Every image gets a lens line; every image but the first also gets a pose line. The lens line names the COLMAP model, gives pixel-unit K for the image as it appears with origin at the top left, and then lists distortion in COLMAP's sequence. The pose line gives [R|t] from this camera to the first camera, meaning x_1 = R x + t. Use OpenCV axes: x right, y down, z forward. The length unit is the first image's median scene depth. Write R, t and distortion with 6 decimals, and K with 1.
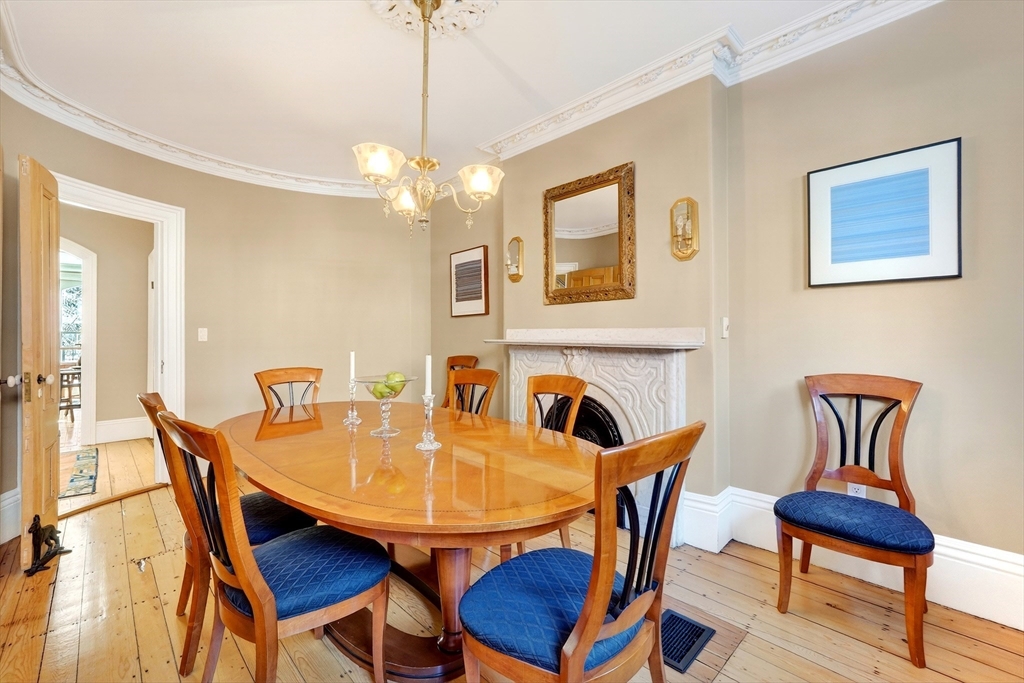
lens RADIAL K [[440.7, 0, 510.9], [0, 440.7, 344.3], [0, 0, 1]] dist [0.000292, 0.000327]
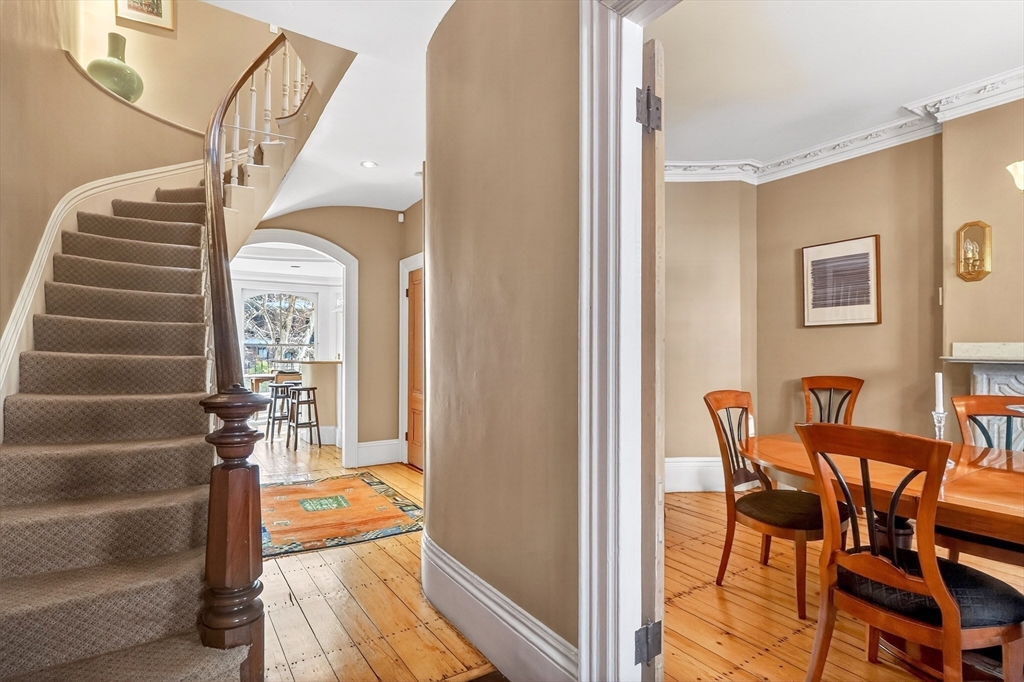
lens RADIAL K [[518.9, 0, 509.6], [0, 518.9, 349.1], [0, 0, 1]] dist [-0.000627, -0.000553]
pose [[0.979701, 0.008971, -0.200265, -0.501585], [-0.011937, 0.999836, -0.013608, -0.002754], [0.200110, 0.015723, 0.979647, -0.022562]]
